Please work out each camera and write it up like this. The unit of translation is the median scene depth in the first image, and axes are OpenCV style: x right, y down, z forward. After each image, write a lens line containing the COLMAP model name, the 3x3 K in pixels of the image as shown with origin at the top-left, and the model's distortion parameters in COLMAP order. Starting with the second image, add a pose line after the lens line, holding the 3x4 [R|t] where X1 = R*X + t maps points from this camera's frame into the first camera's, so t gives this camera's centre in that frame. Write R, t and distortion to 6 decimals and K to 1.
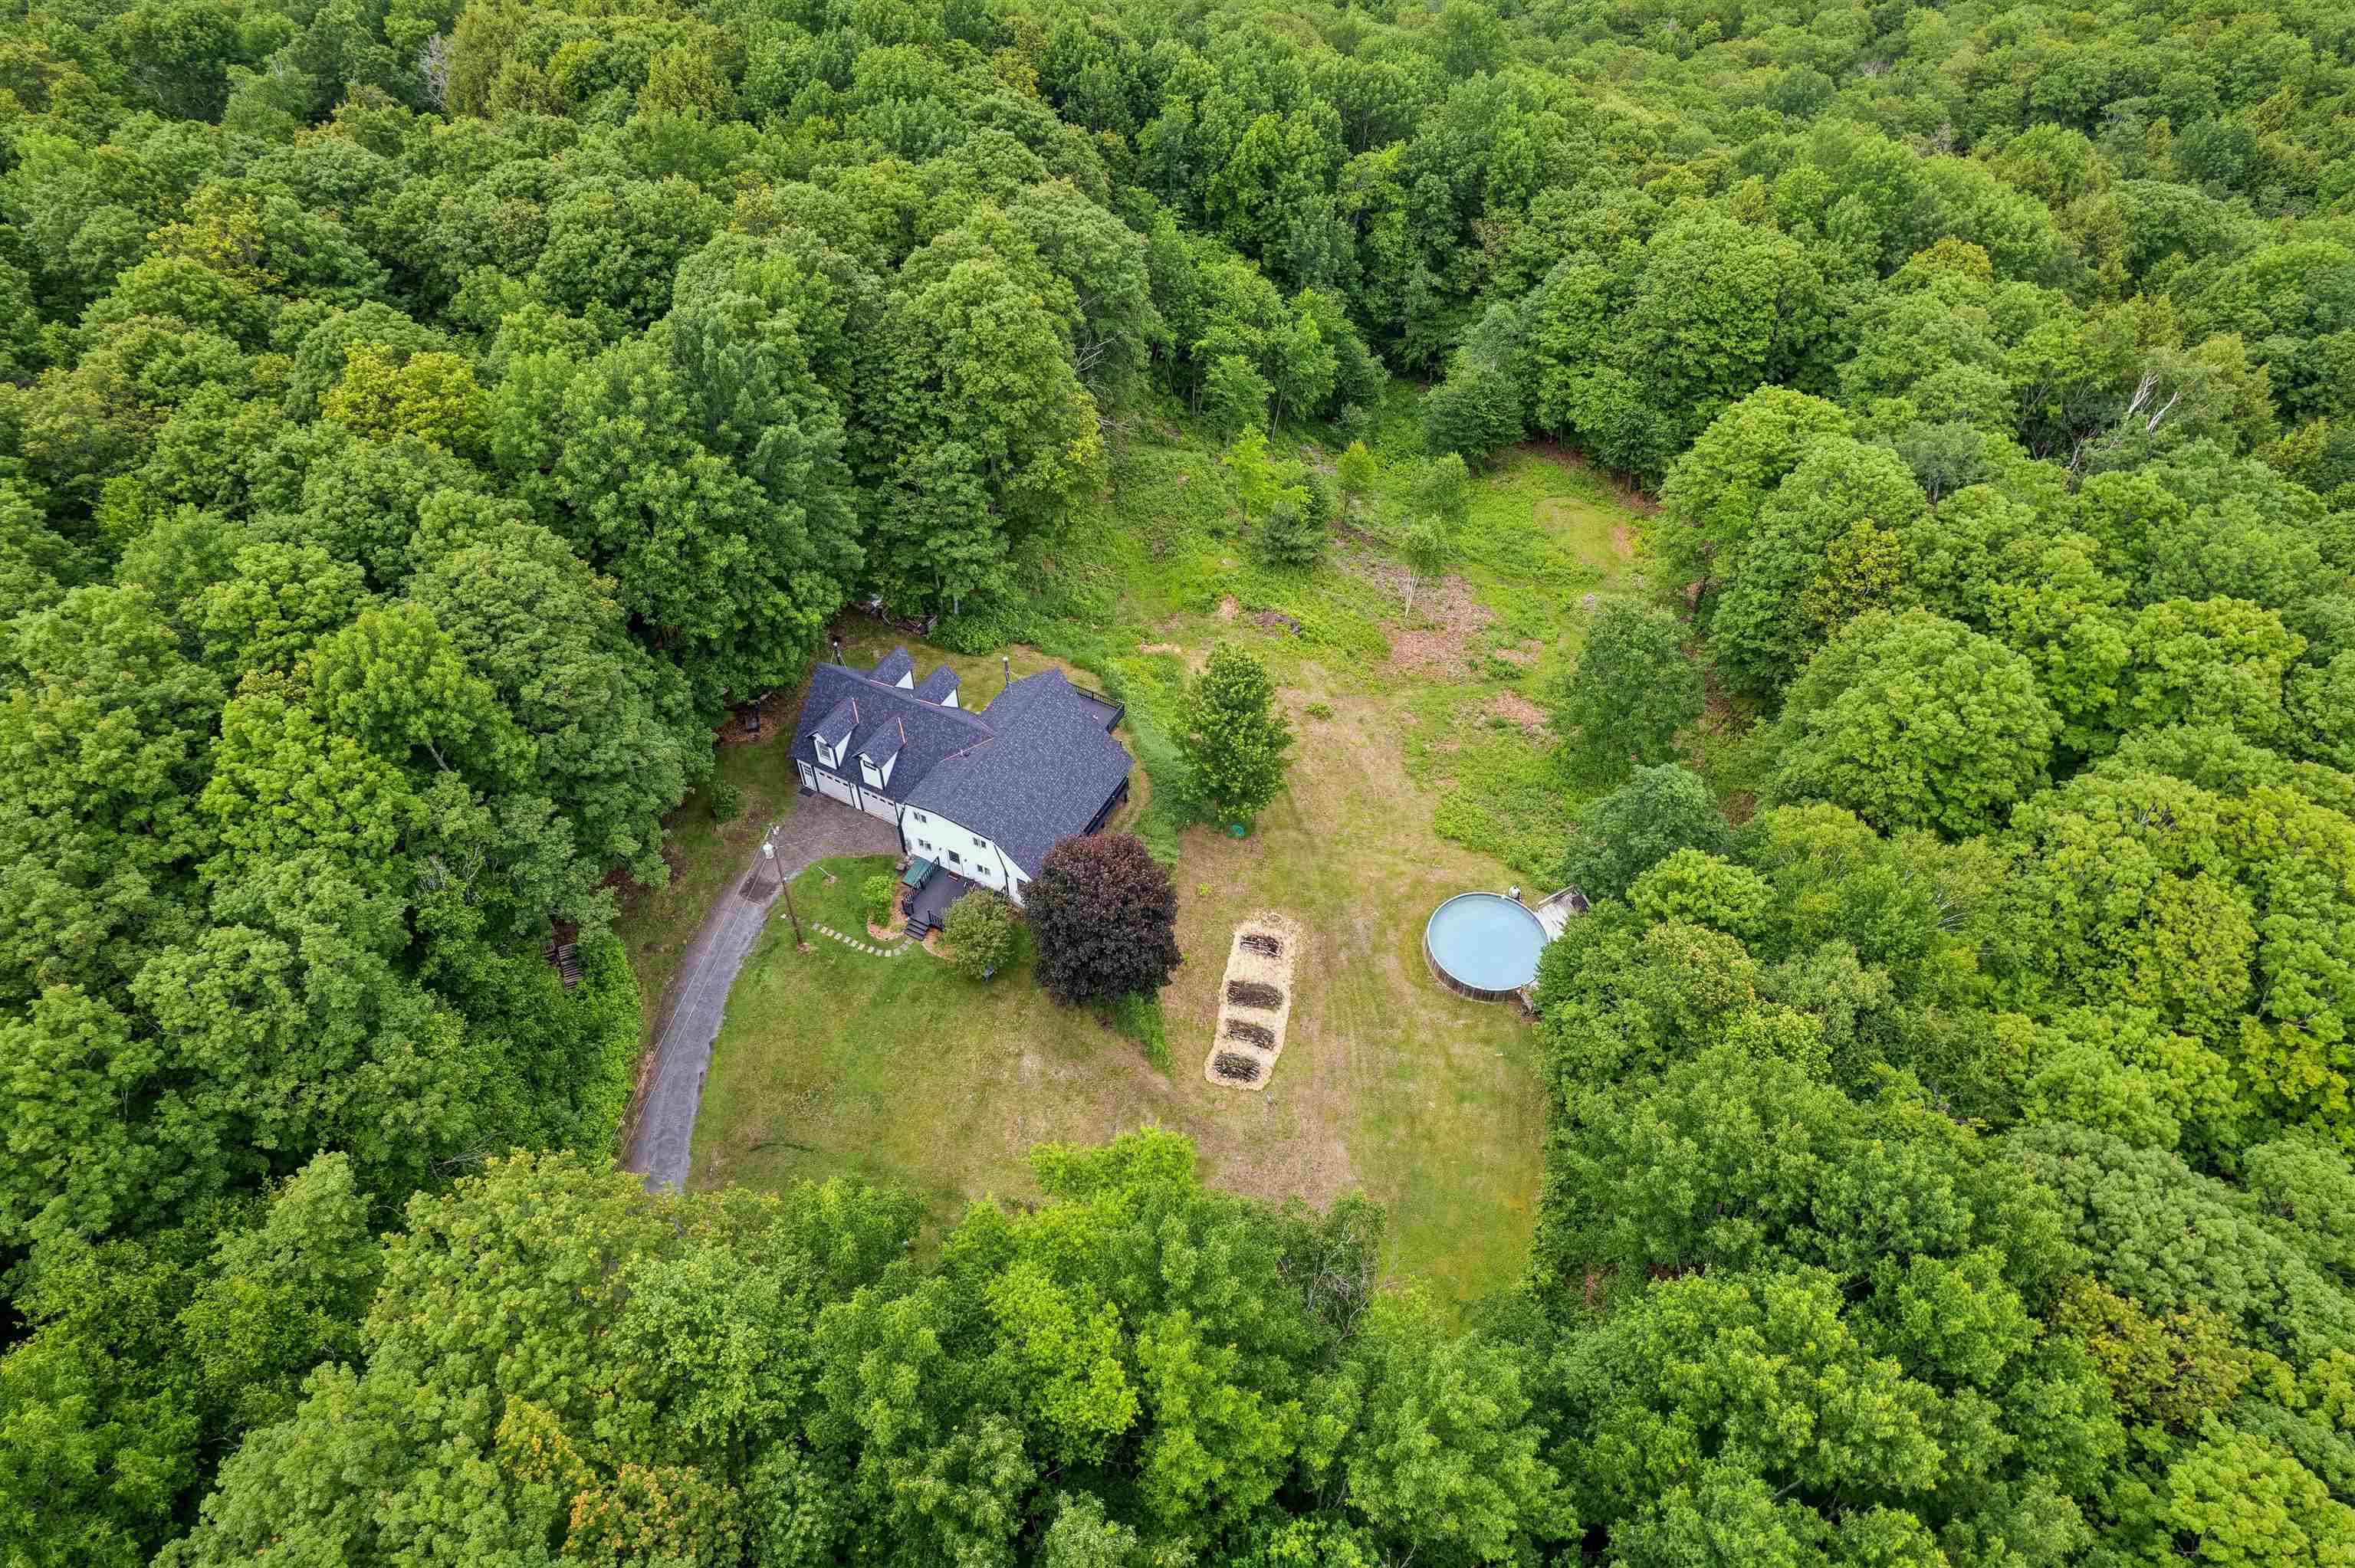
lens RADIAL K [[1520.7, 0, 1174.4], [0, 1520.7, 797.5], [0, 0, 1]] dist [-0.072957, 0.062885]
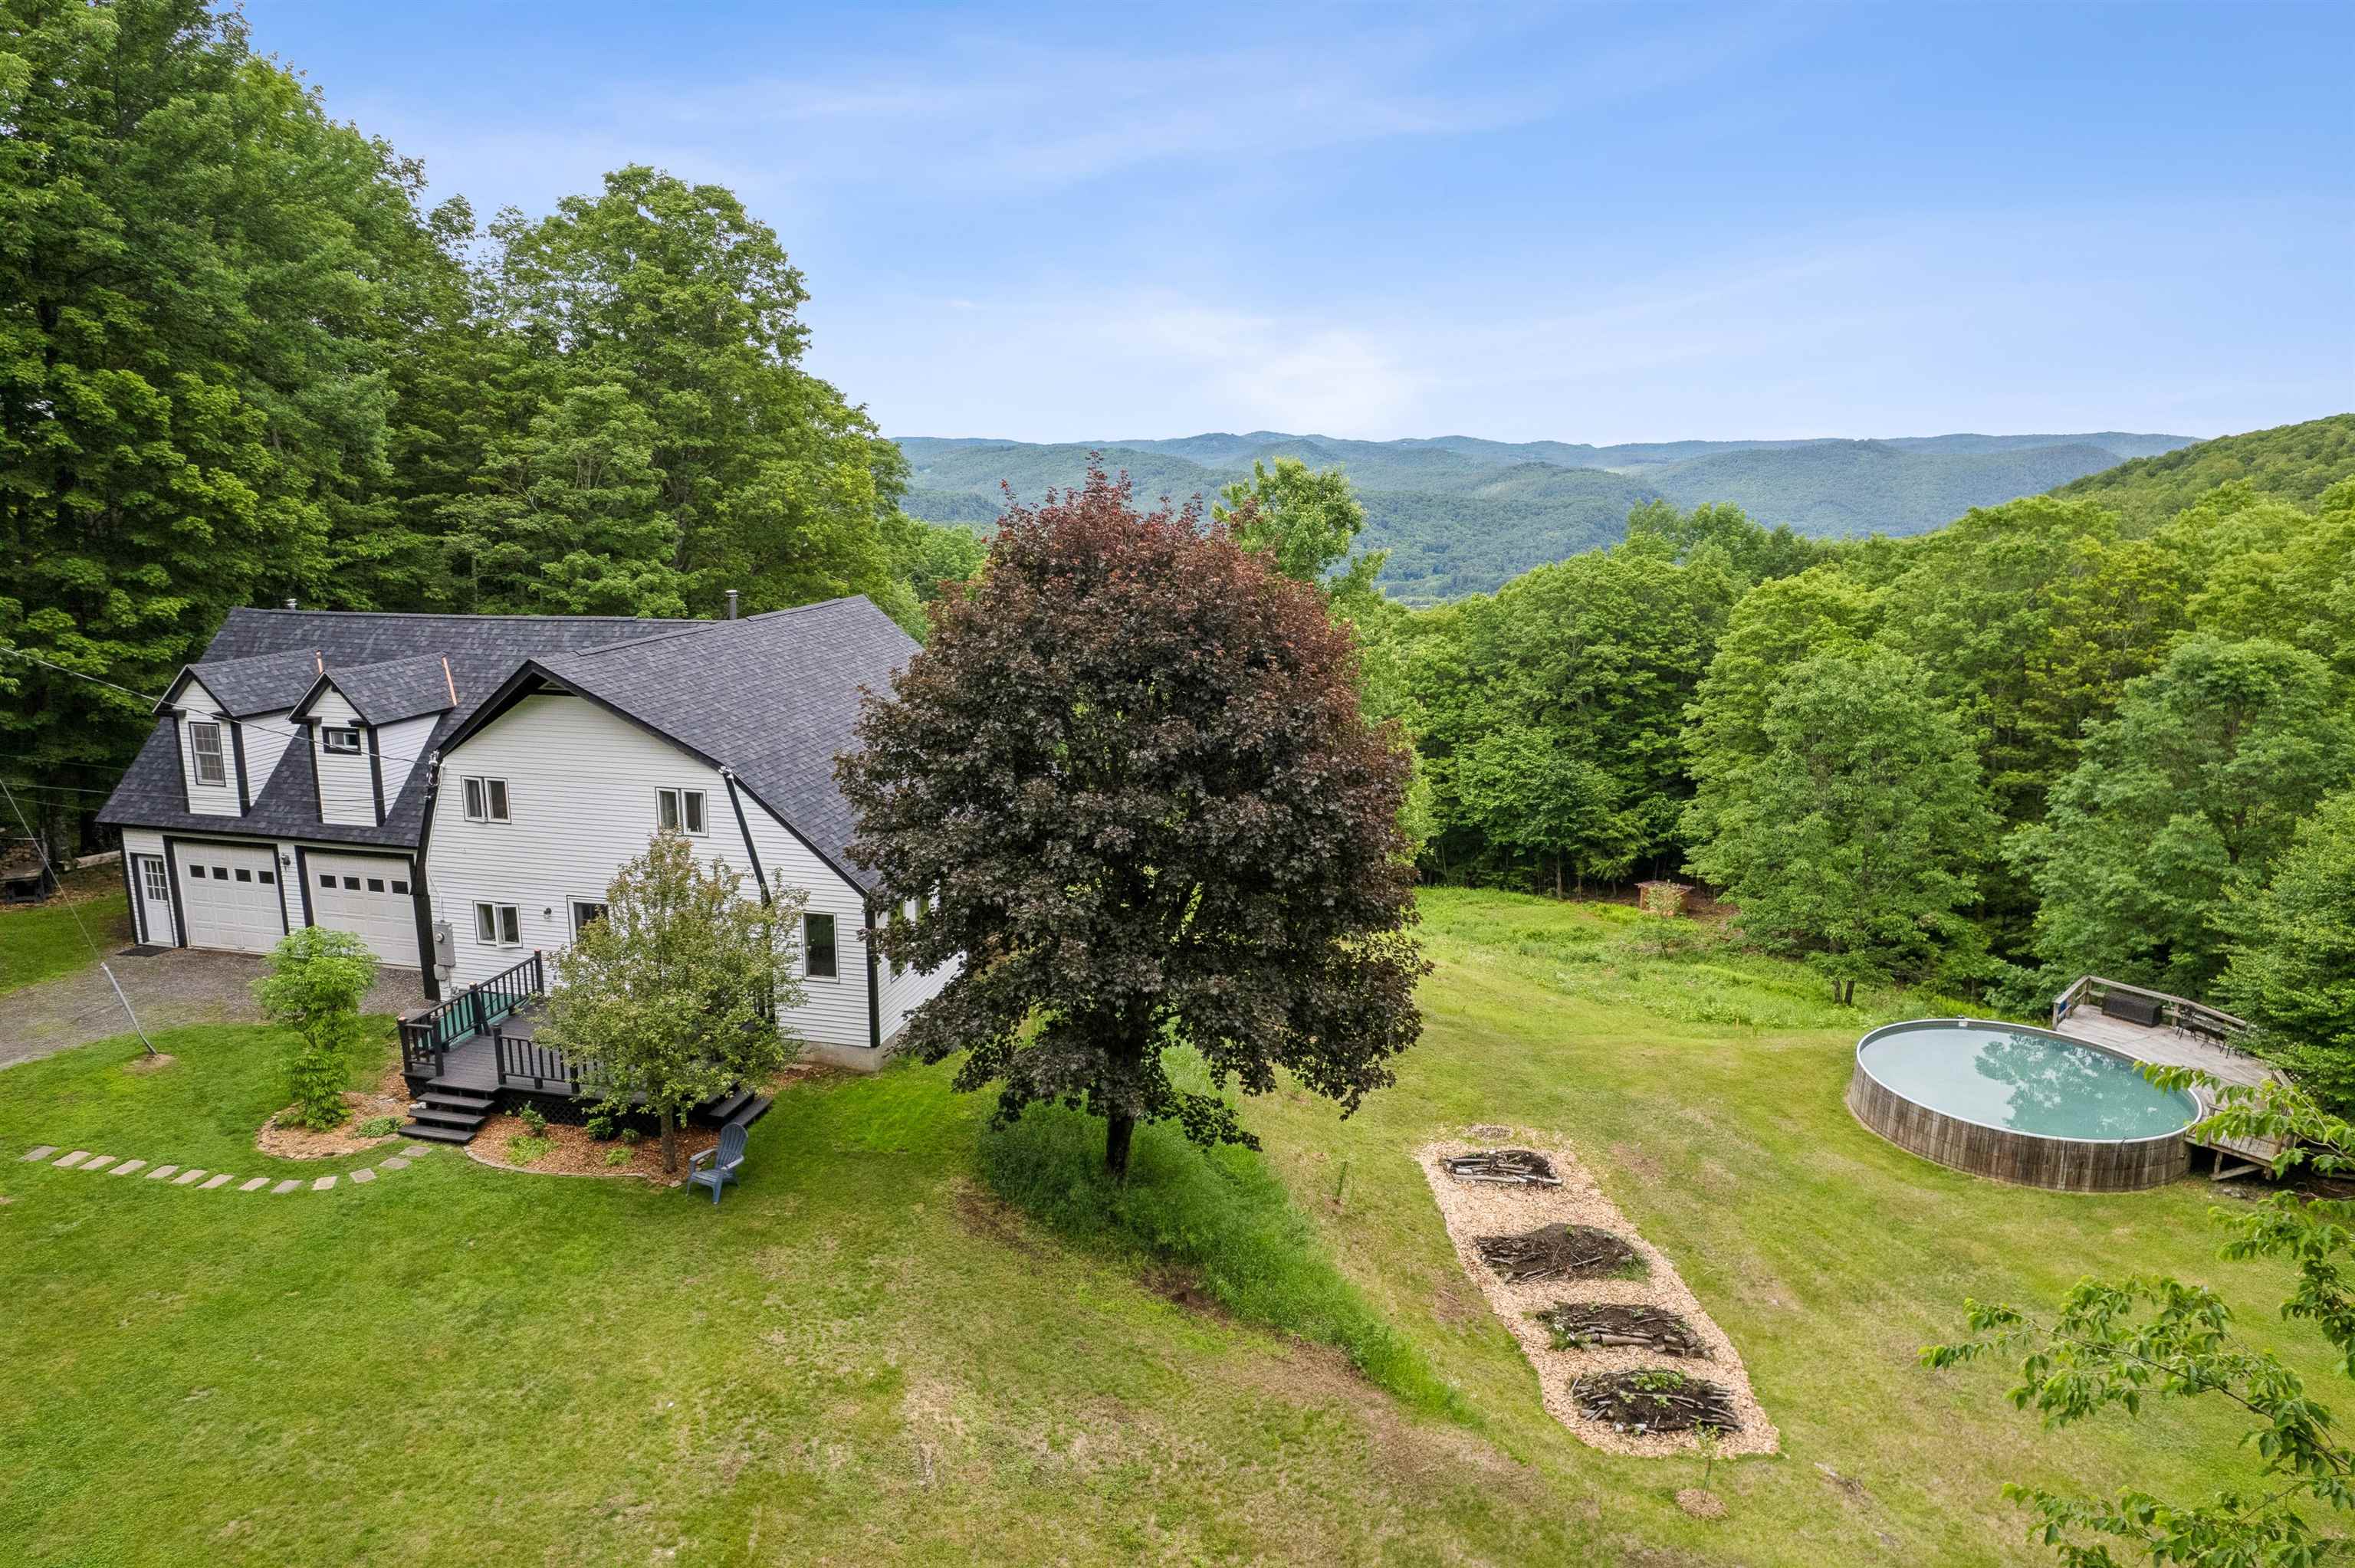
lens RADIAL K [[1520.7, 0, 1174.4], [0, 1520.7, 797.5], [0, 0, 1]] dist [-0.072957, 0.062885]
pose [[0.967183, -0.058830, 0.247177, -0.080010], [0.188983, 0.816813, -0.545071, 0.165372], [-0.169831, 0.573896, 0.801125, 0.551093]]
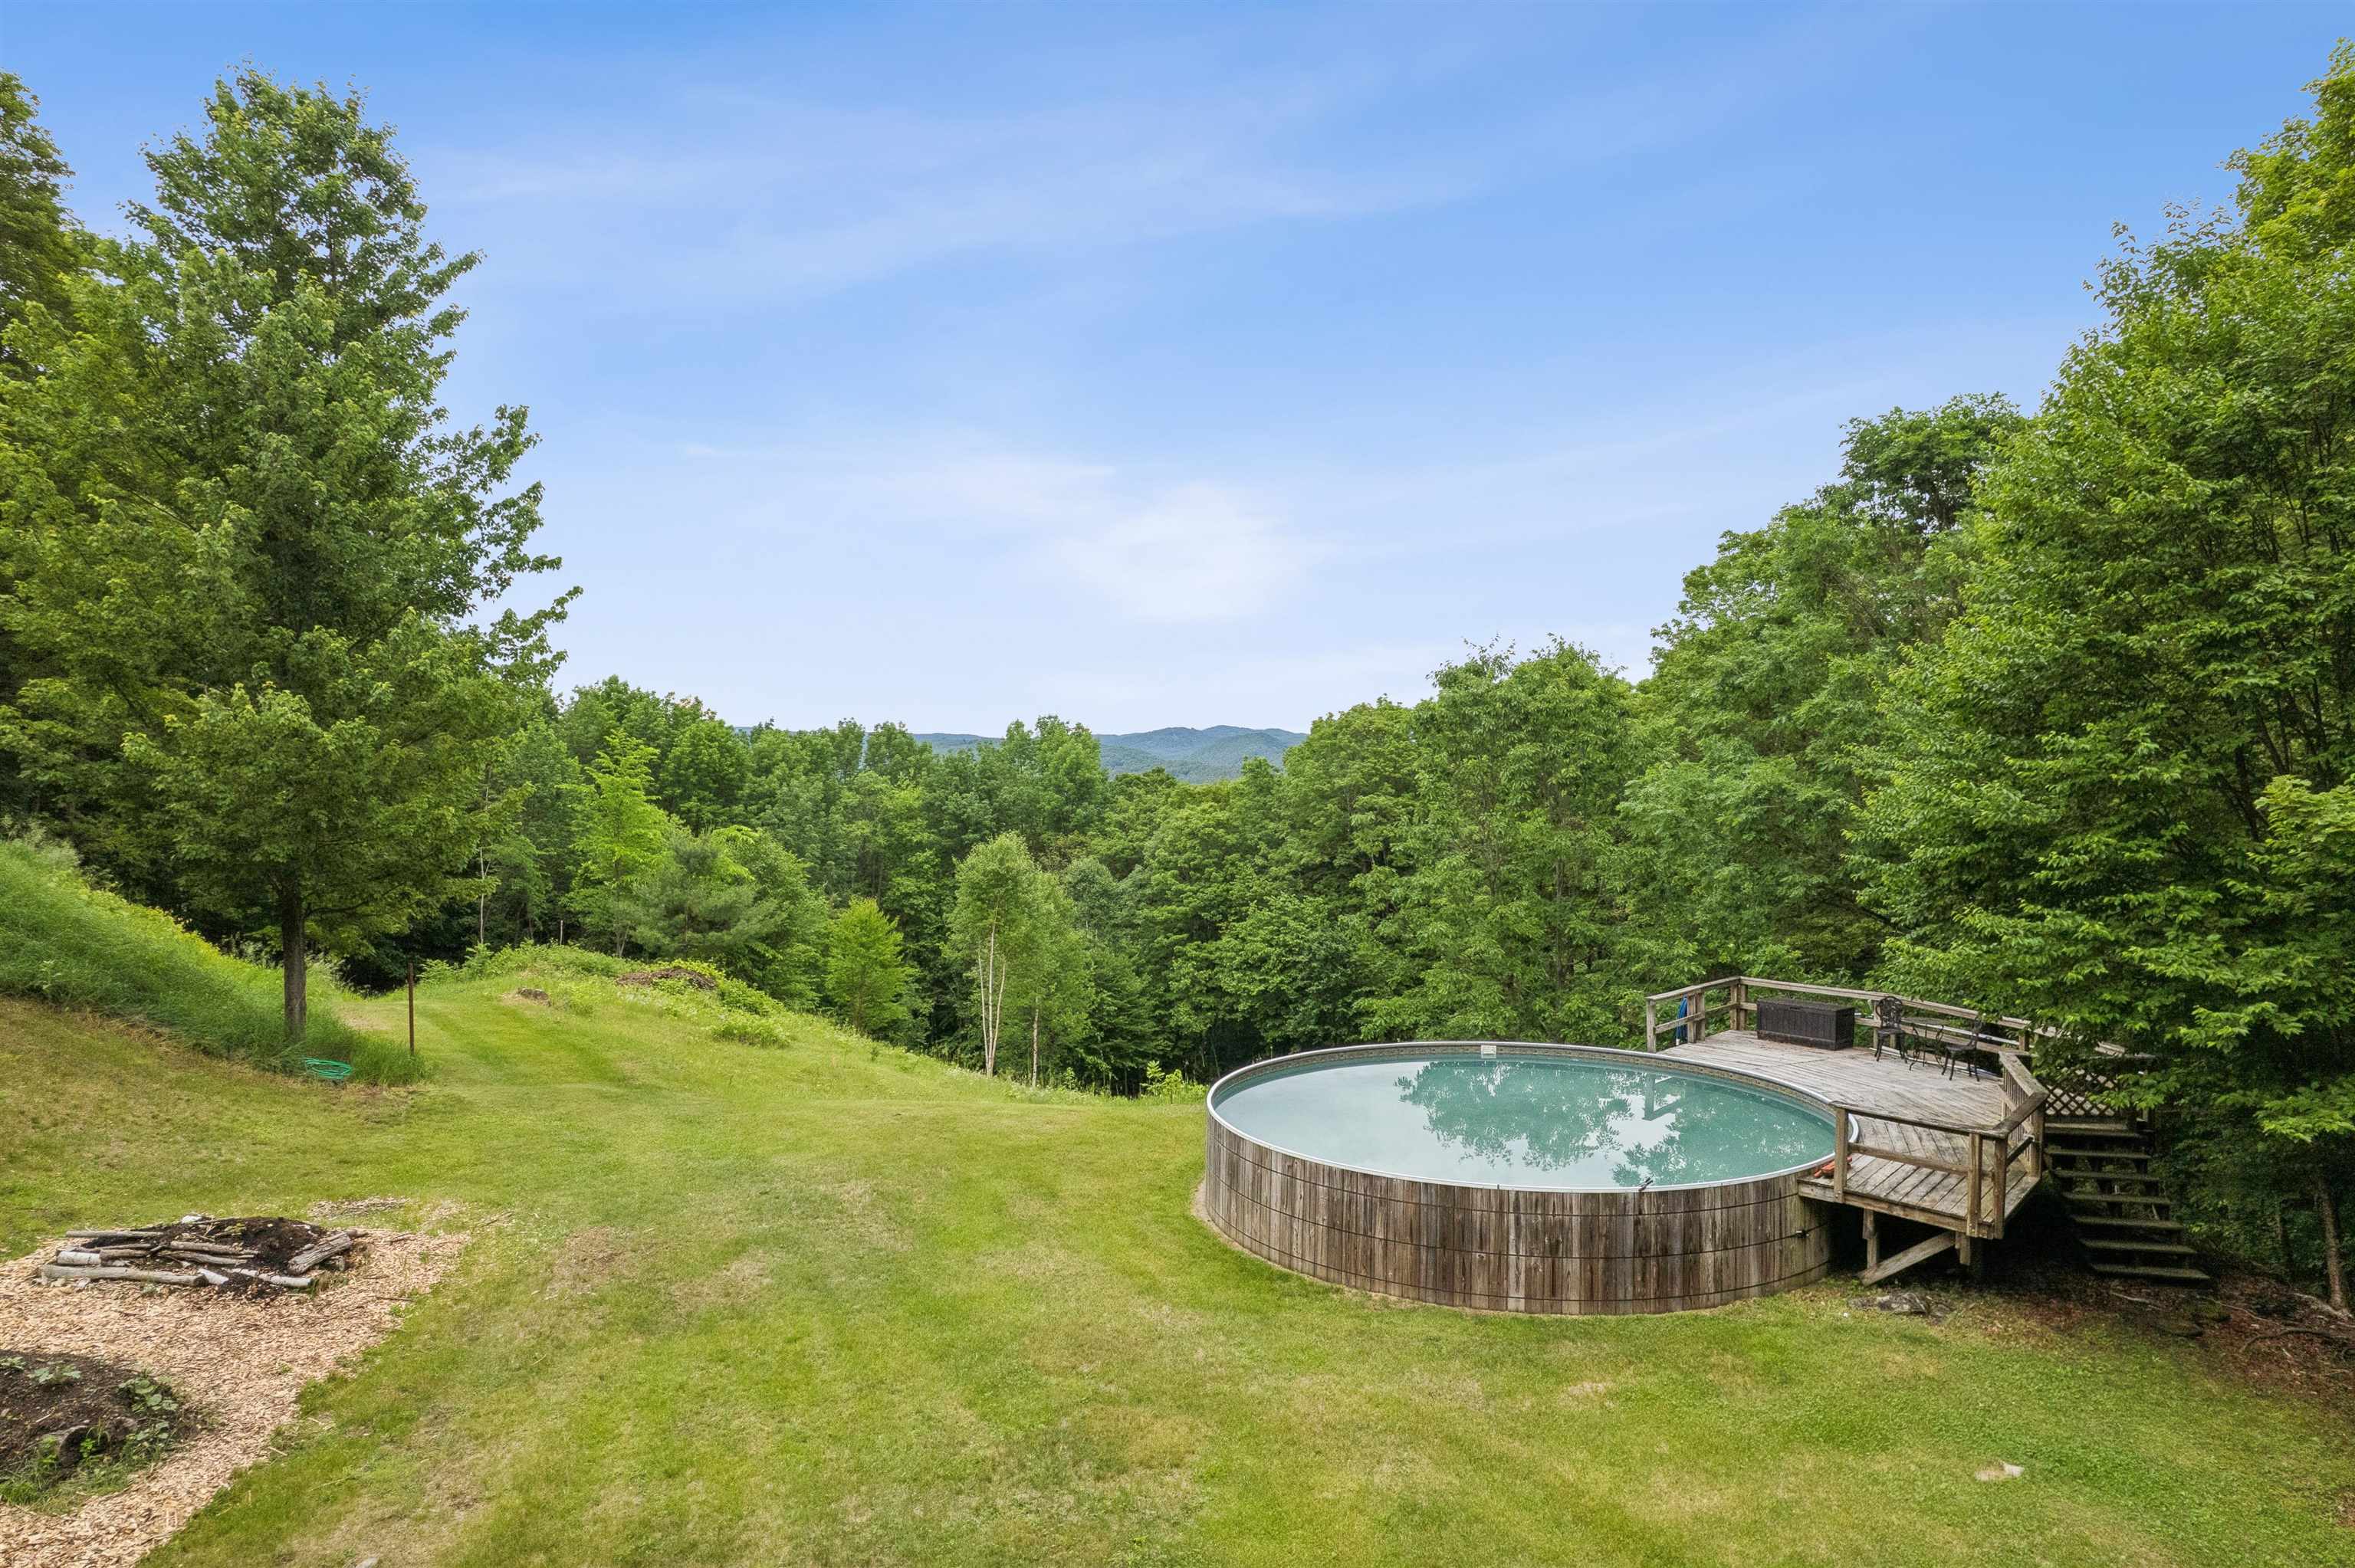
lens RADIAL K [[1520.7, 0, 1174.4], [0, 1520.7, 797.5], [0, 0, 1]] dist [-0.072957, 0.062885]
pose [[0.961107, -0.013369, 0.275853, 0.091435], [0.206742, 0.697089, -0.686531, 0.152820], [-0.183116, 0.716860, 0.672741, 0.687066]]
